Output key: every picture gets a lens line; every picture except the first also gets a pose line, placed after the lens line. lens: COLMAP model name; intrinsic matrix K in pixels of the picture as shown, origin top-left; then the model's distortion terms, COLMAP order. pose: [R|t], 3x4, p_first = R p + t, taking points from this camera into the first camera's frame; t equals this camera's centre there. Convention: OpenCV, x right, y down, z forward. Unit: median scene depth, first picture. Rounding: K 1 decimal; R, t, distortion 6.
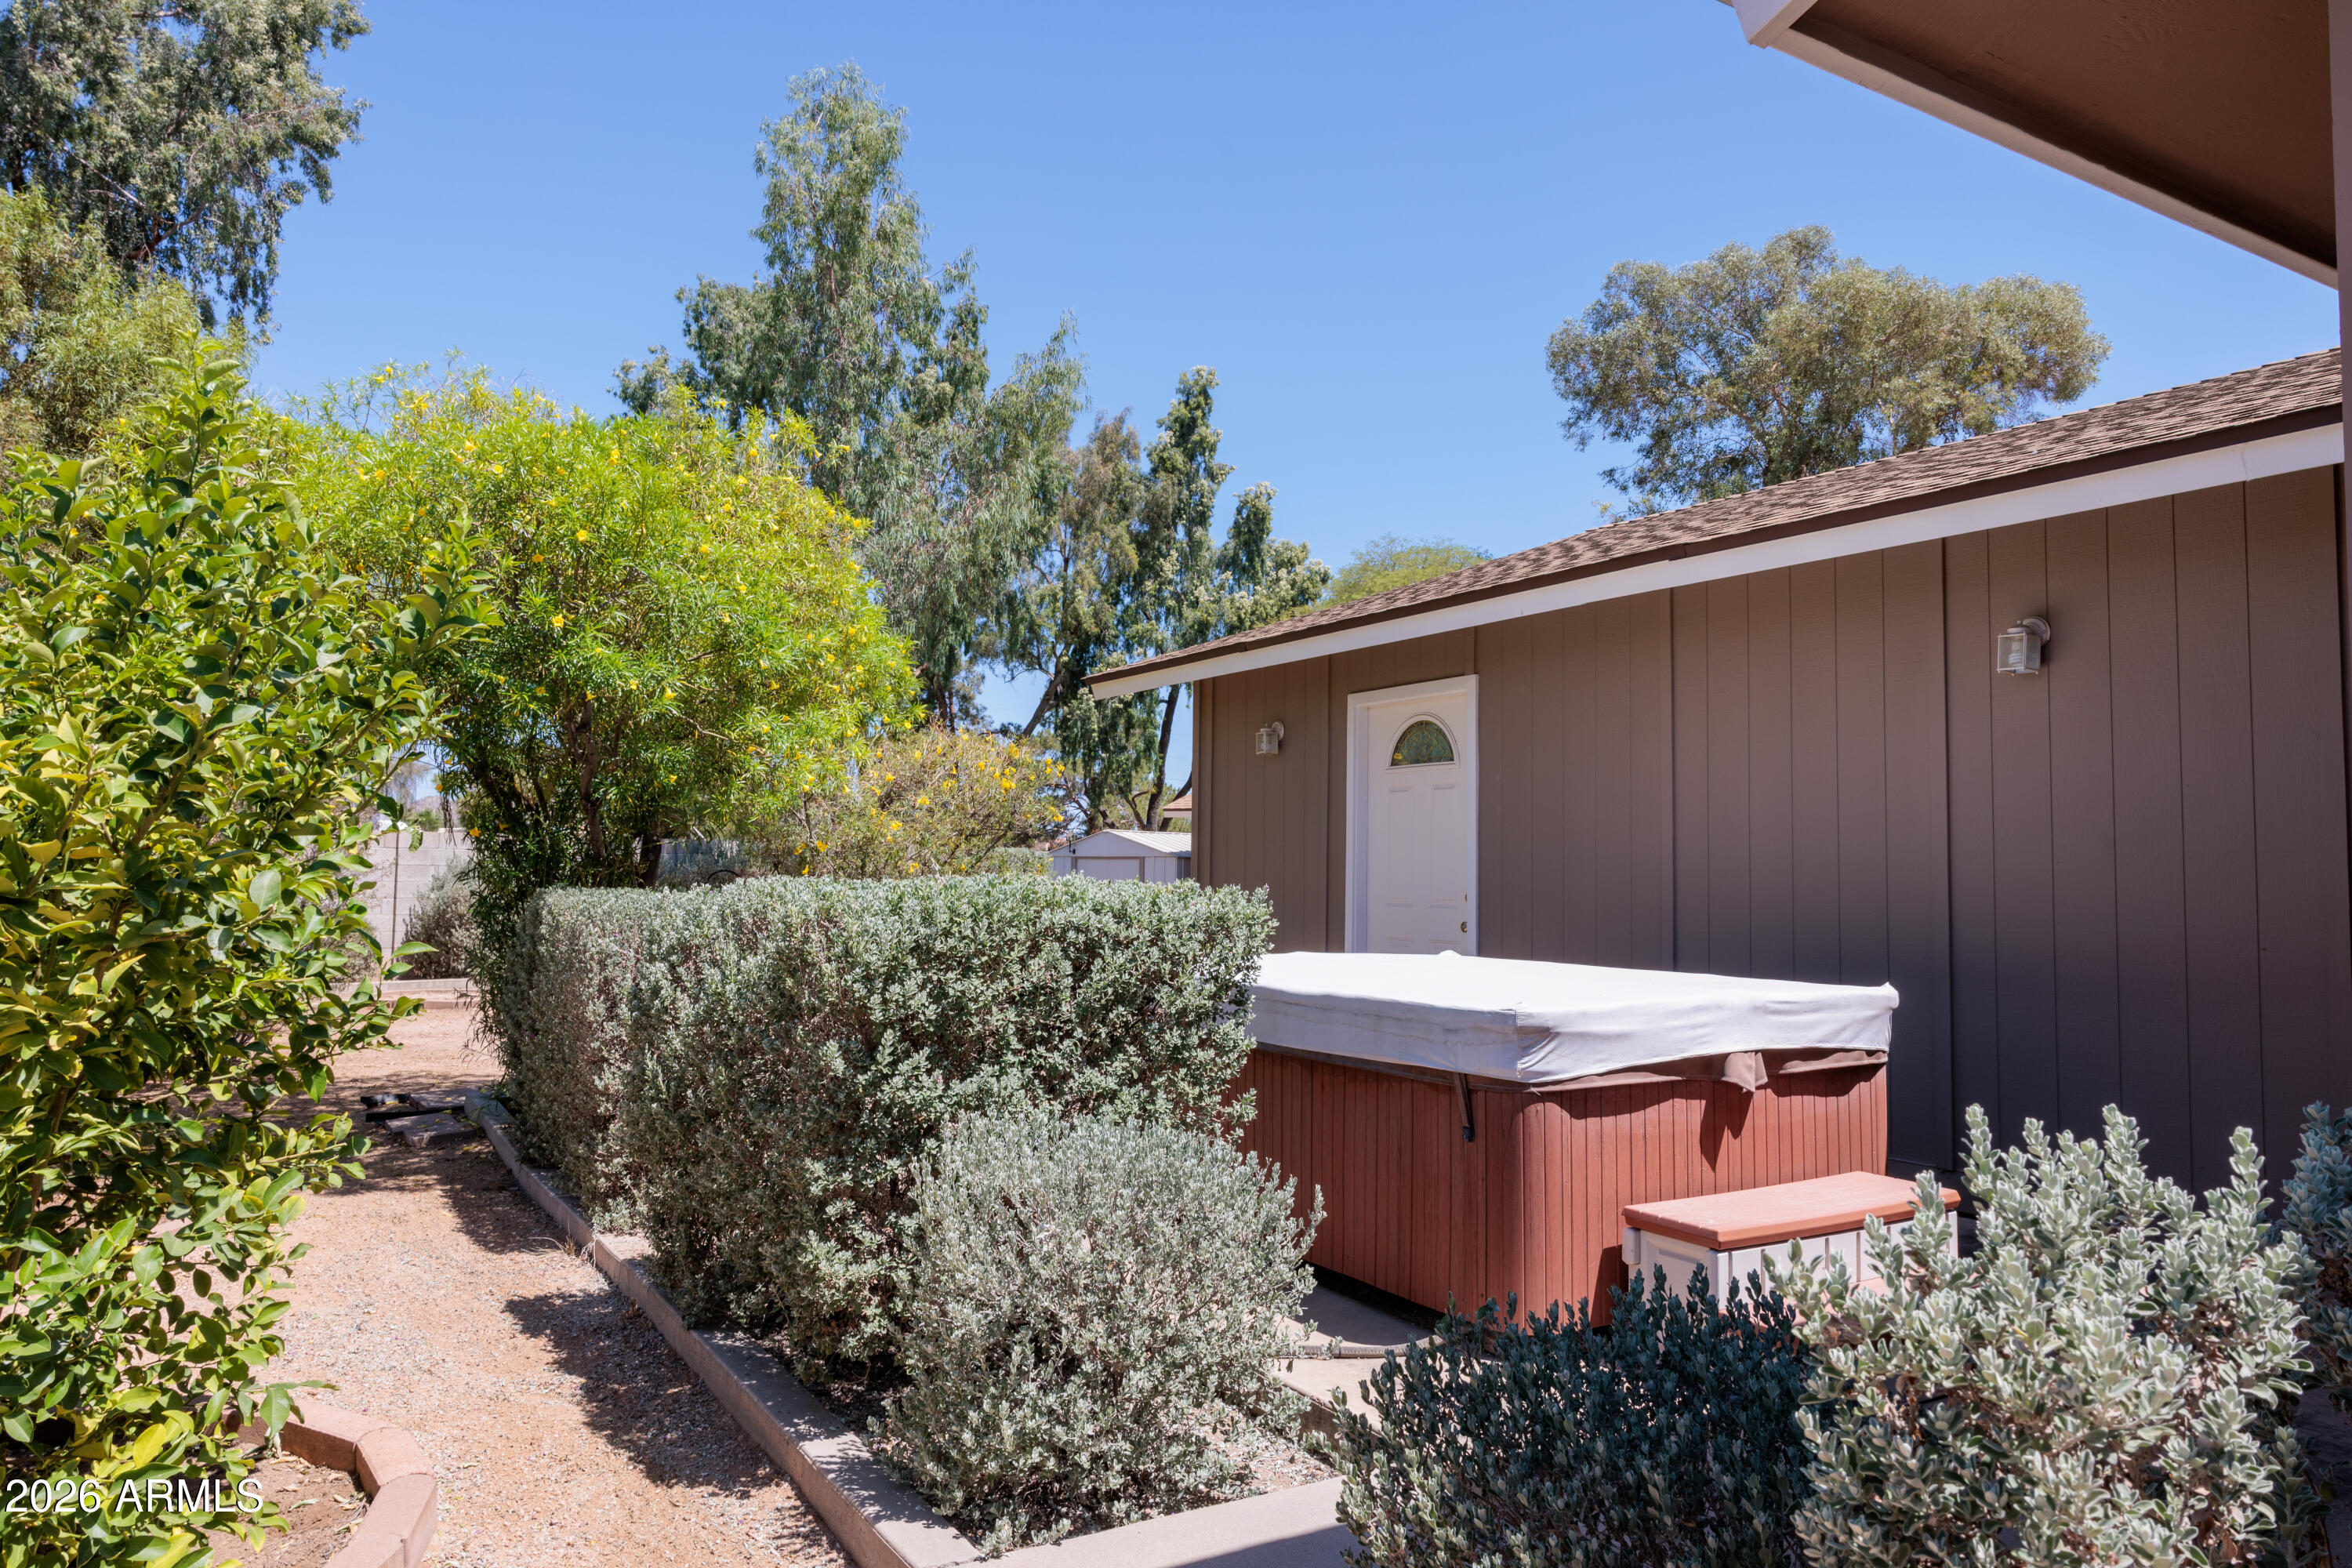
lens RADIAL K [[1561.7, 0, 1171.3], [0, 1561.7, 781.5], [0, 0, 1]] dist [0.005455, -0.003126]
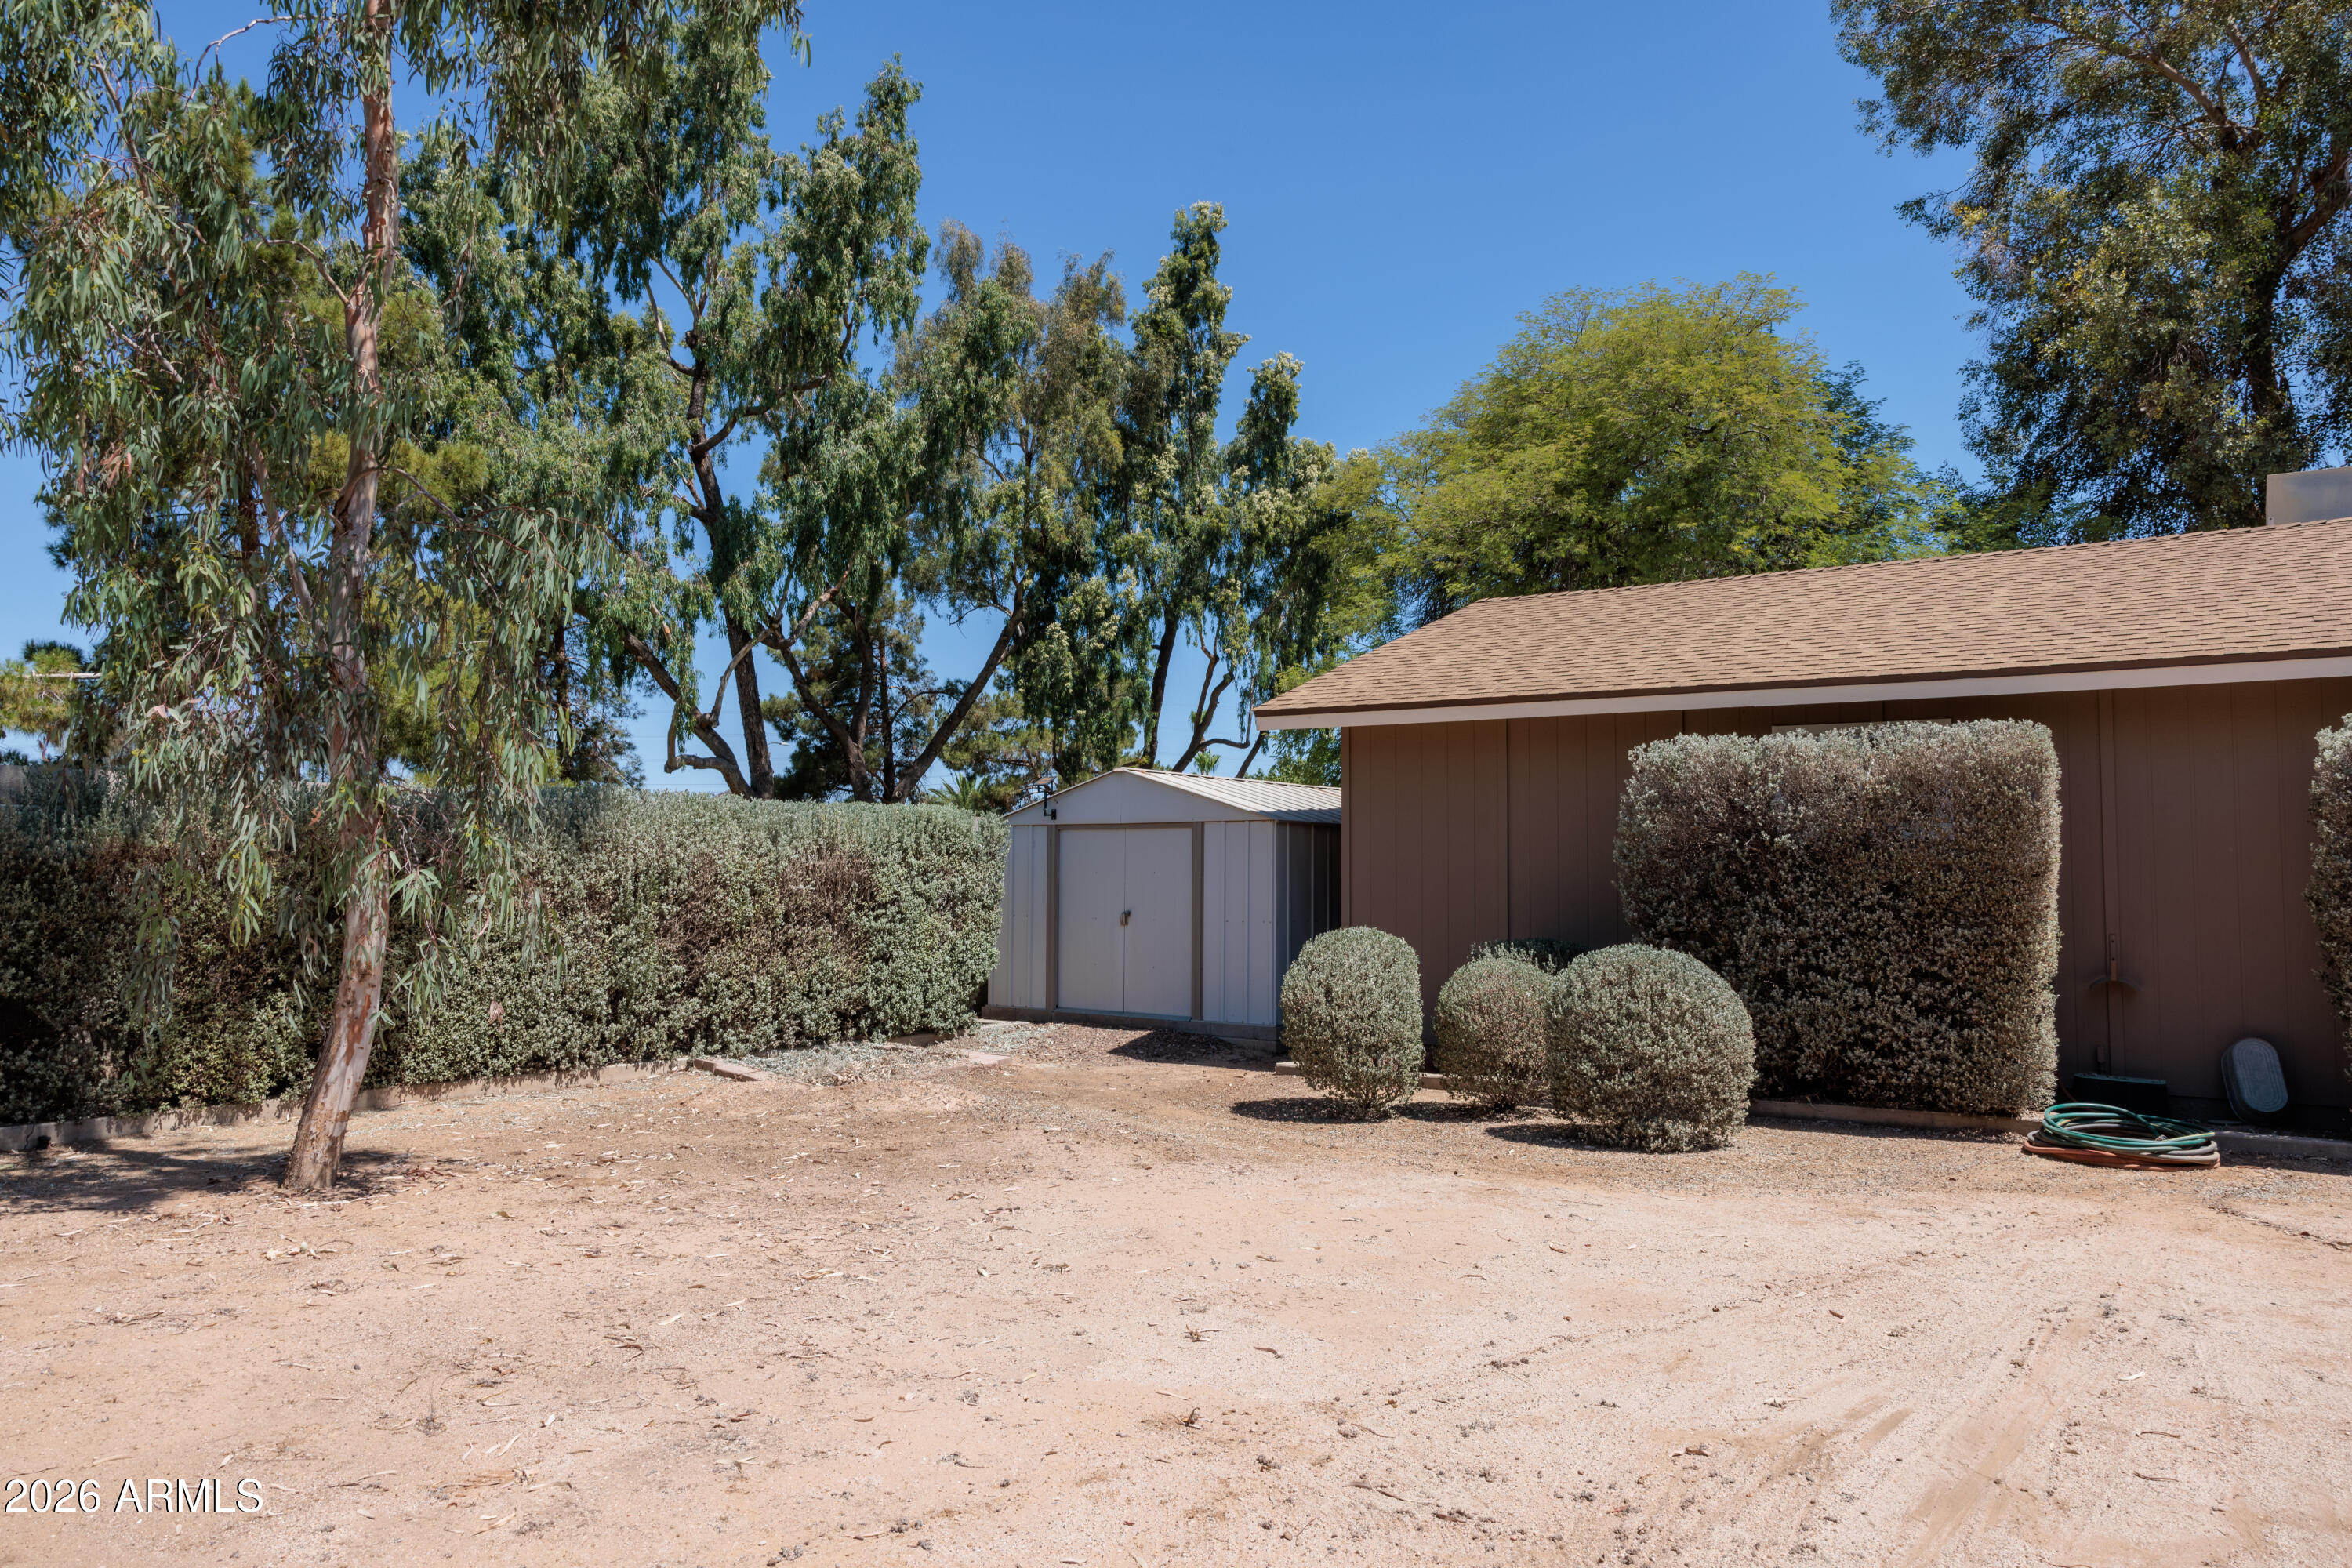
lens RADIAL K [[1561.7, 0, 1184.0], [0, 1561.7, 785.2], [0, 0, 1]] dist [0.005455, -0.003126]
pose [[0.999438, -0.007158, 0.032738, -0.017644], [0.007056, 0.999970, 0.003218, 0.016139], [-0.032760, -0.002985, 0.999459, 0.237641]]
